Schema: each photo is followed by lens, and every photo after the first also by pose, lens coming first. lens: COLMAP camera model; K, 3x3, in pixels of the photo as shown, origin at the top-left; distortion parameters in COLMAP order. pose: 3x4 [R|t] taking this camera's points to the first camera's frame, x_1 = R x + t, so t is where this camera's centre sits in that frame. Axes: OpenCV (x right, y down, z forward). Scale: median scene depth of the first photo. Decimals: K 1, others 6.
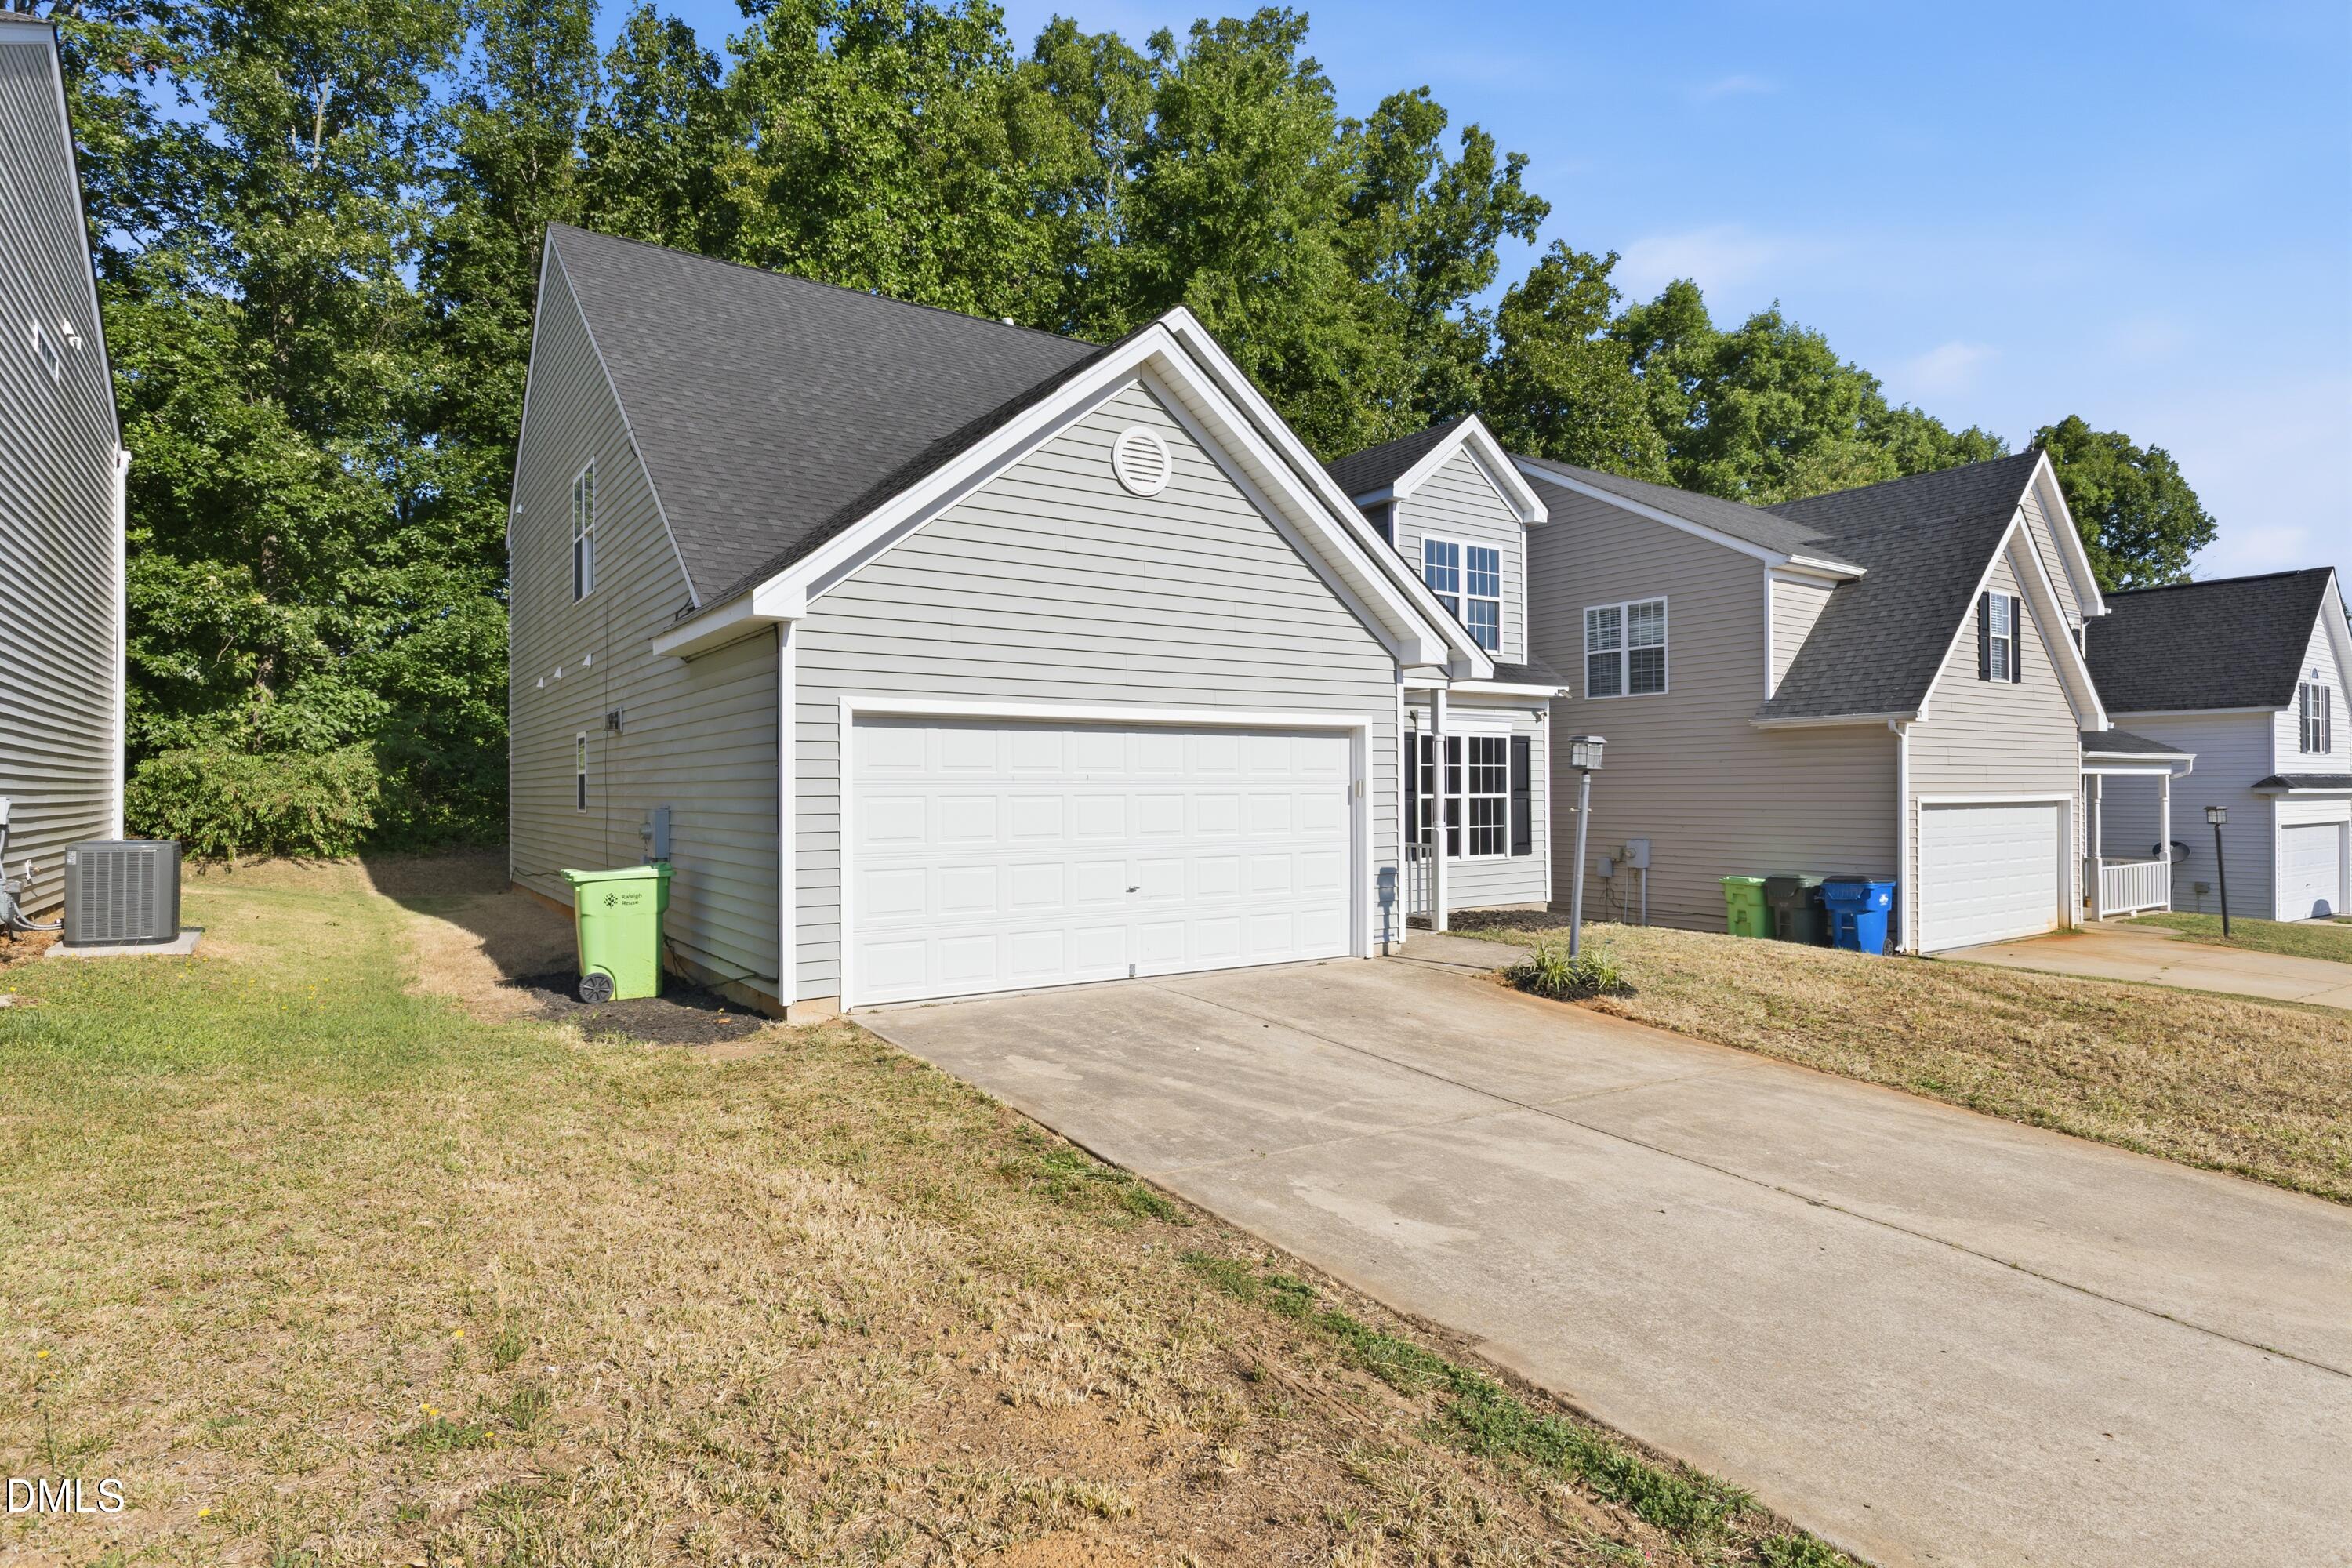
lens RADIAL K [[1280.2, 0, 1176.0], [0, 1280.2, 784.0], [0, 0, 1]] dist [-0.000053, -0.000140]
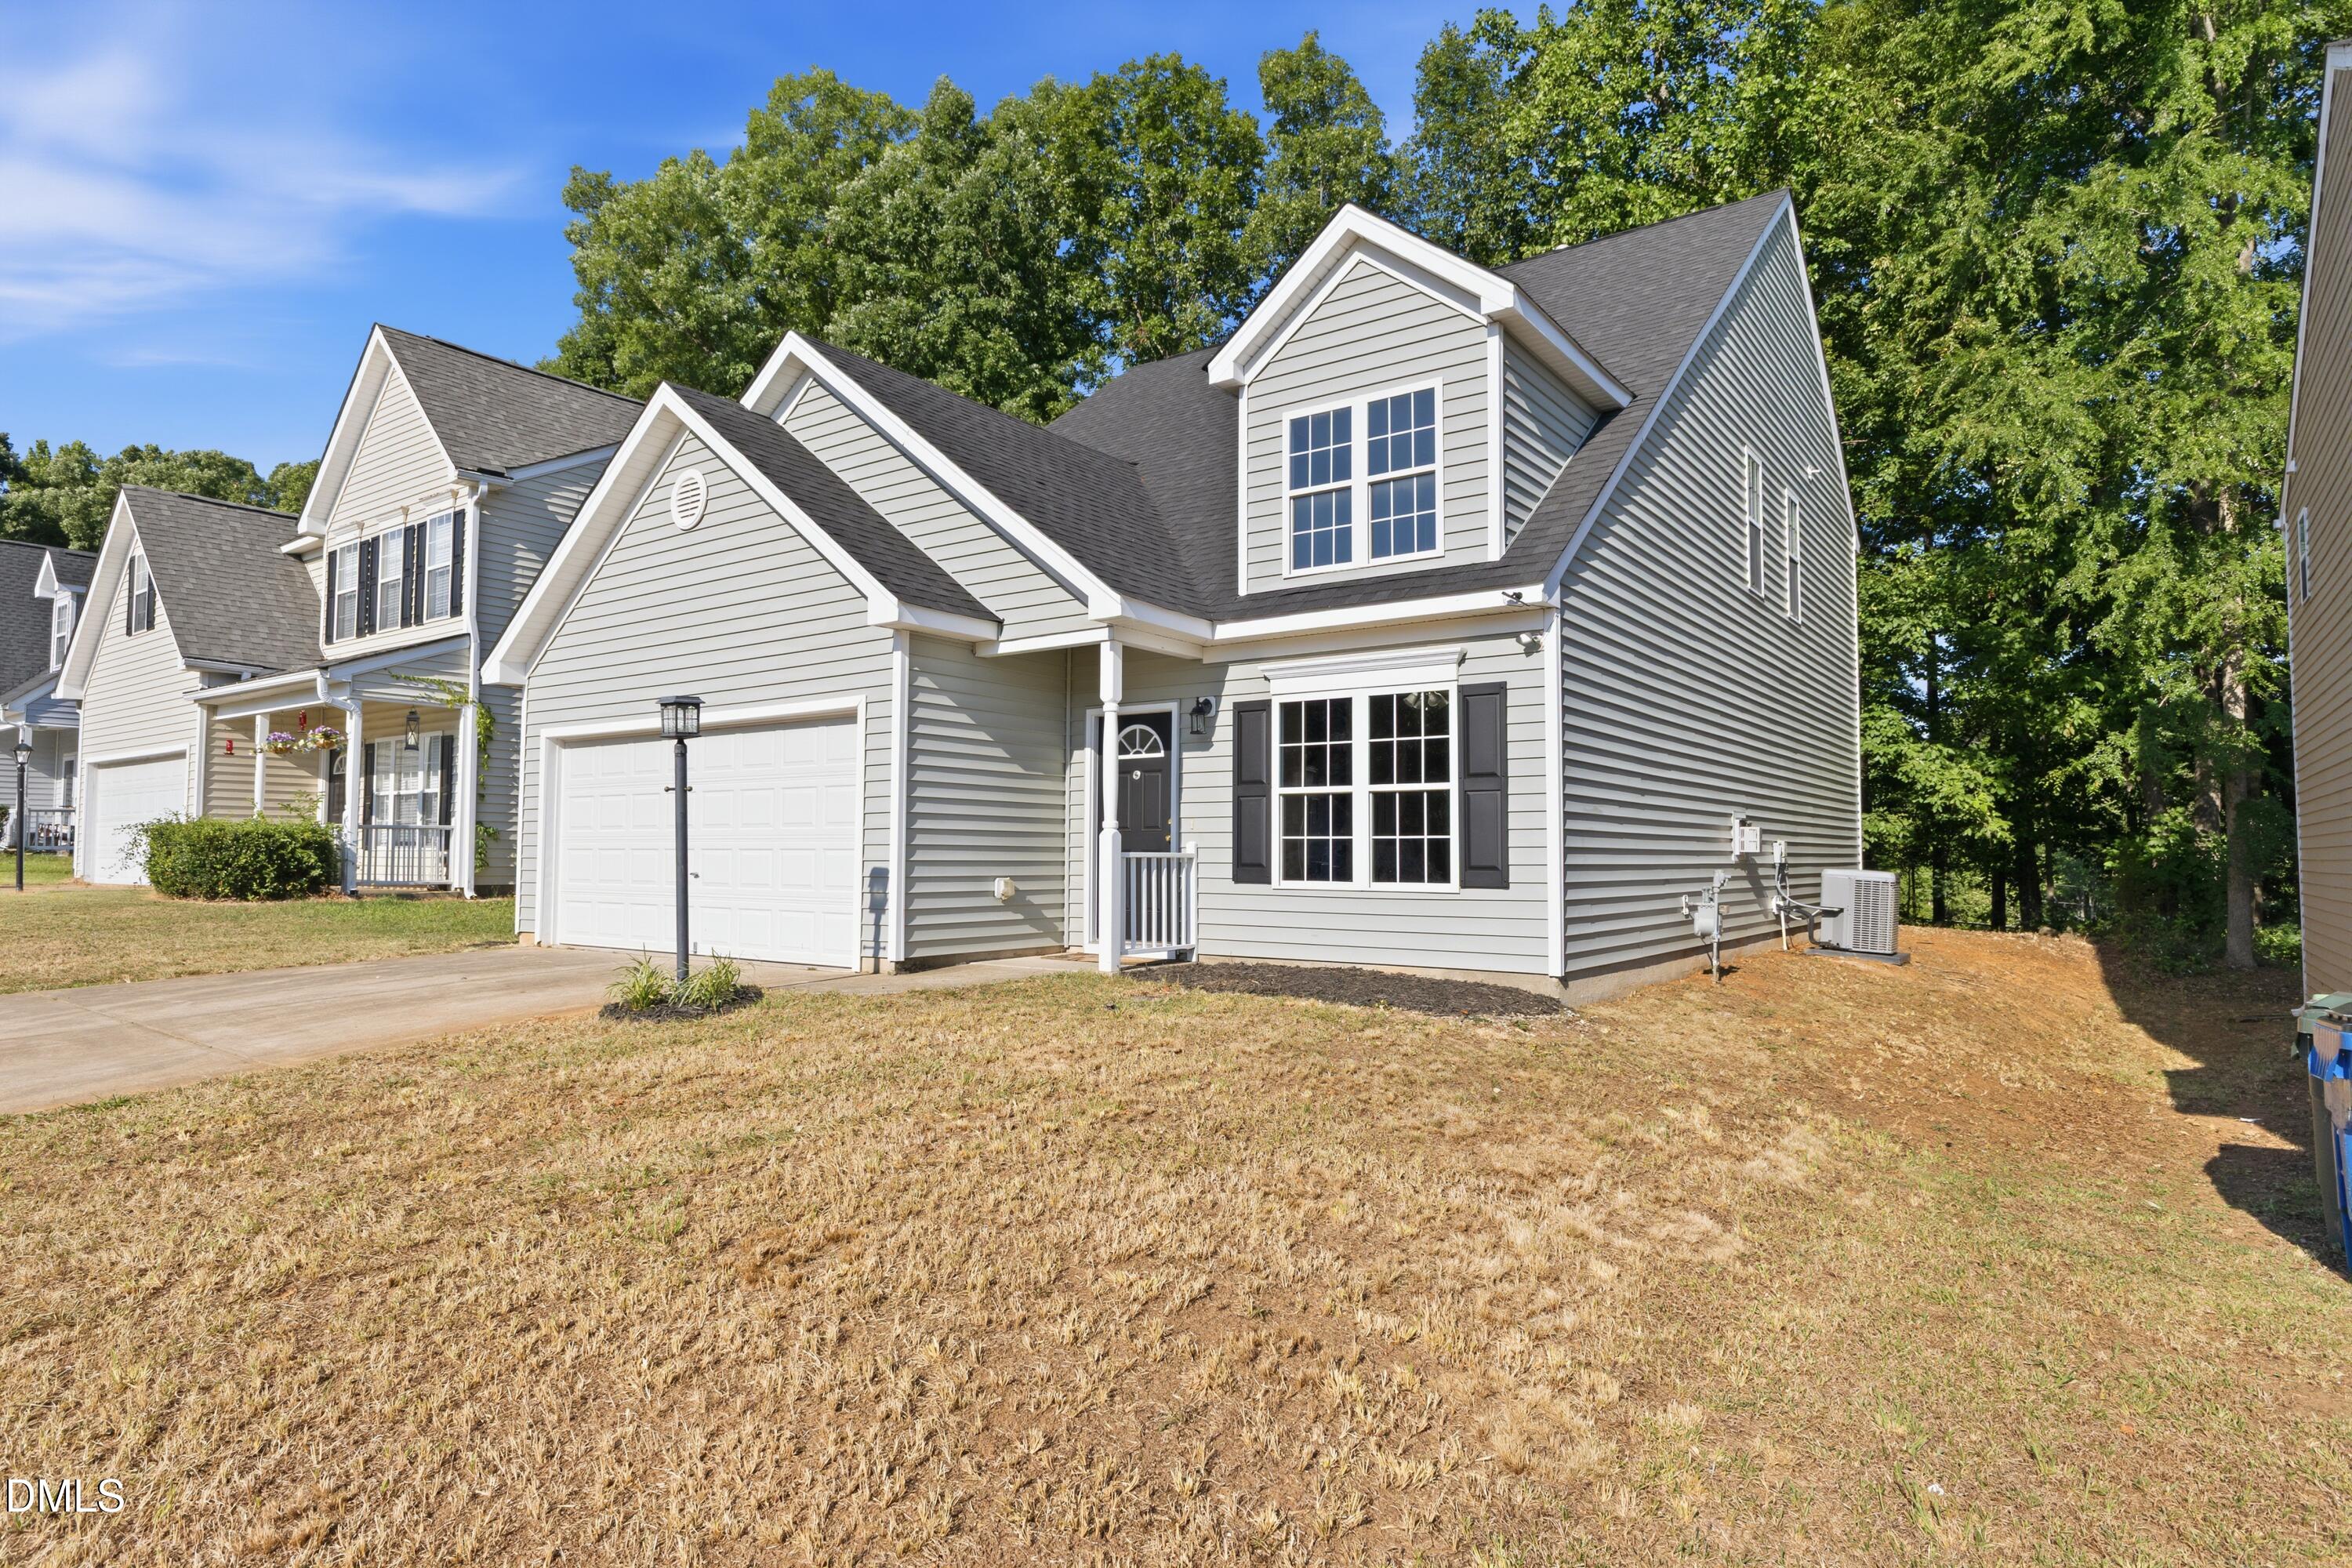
lens RADIAL K [[1310.7, 0, 1176.0], [0, 1310.7, 784.0], [0, 0, 1]] dist [0.002502, 0.000260]
pose [[0.329856, -0.044098, -0.943001, 0.803686], [-0.000948, 0.998892, -0.047043, 0.037539], [0.944031, 0.016411, 0.329449, 0.684546]]
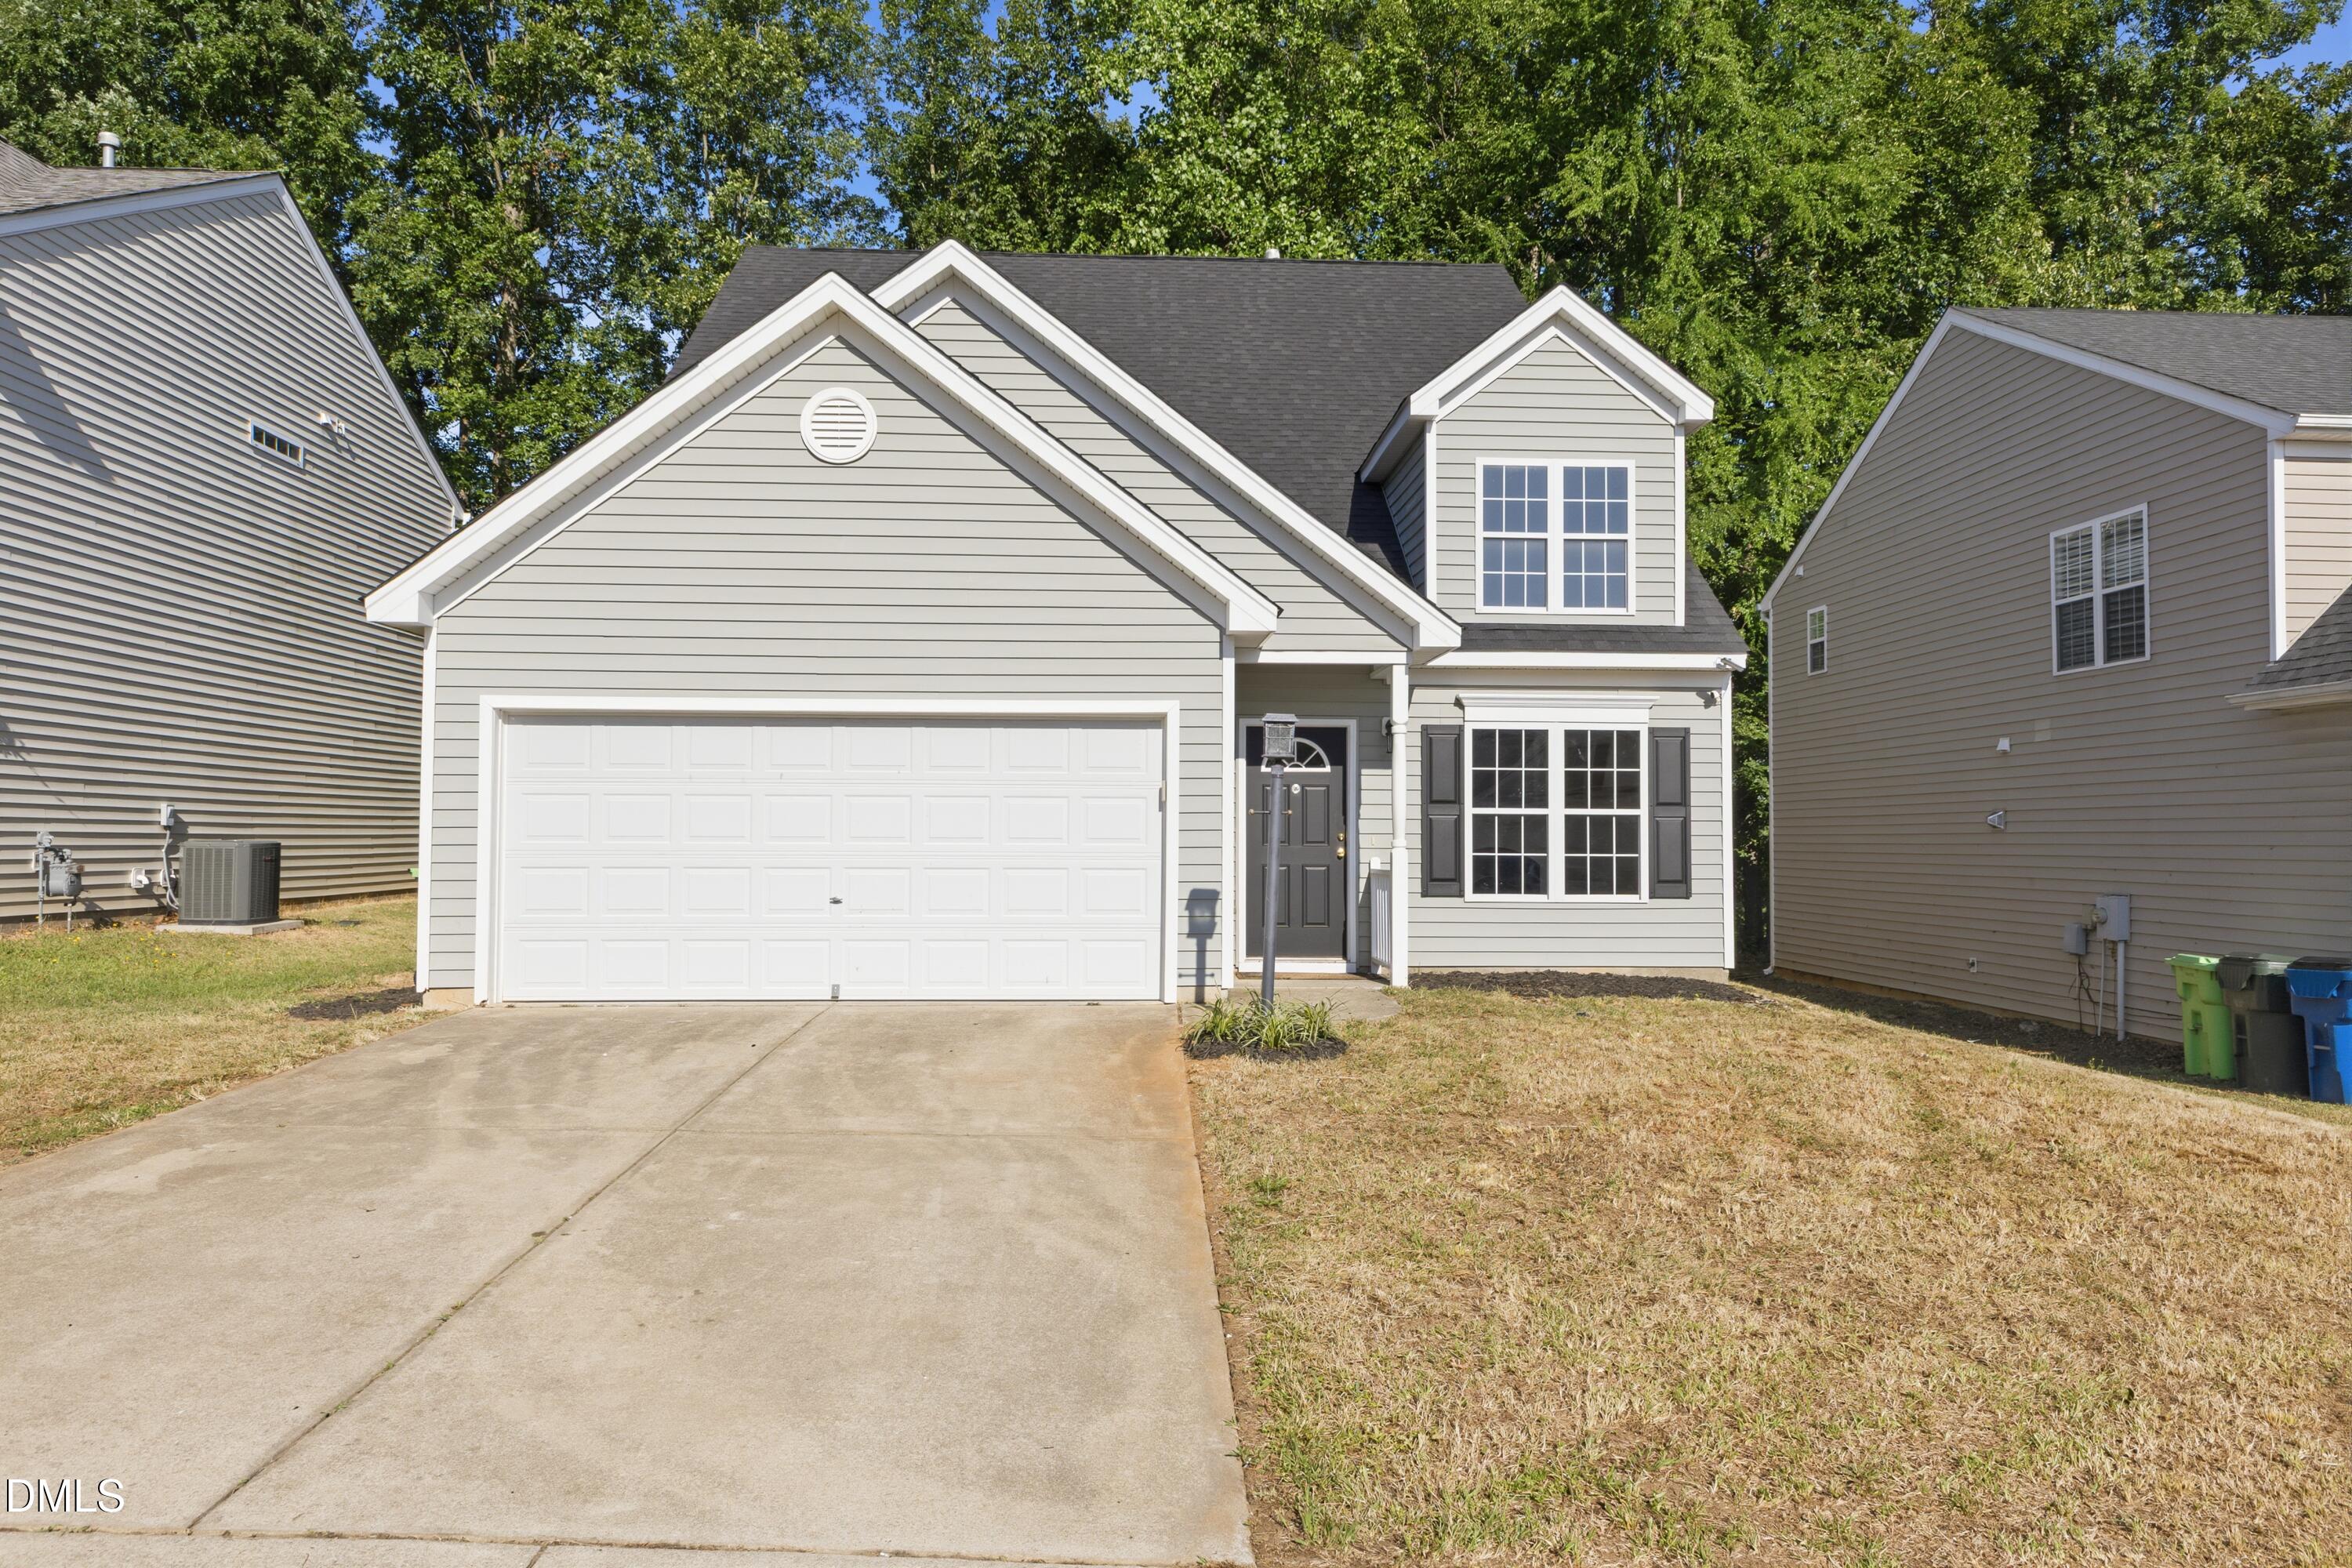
lens RADIAL K [[1610.2, 0, 1176.0], [0, 1610.2, 784.0], [0, 0, 1]] dist [0.011020, -0.000363]
pose [[0.850180, -0.008995, -0.526415, 0.514188], [-0.007134, 0.999565, -0.028603, 0.021056], [0.526443, 0.028073, 0.849747, 0.111106]]
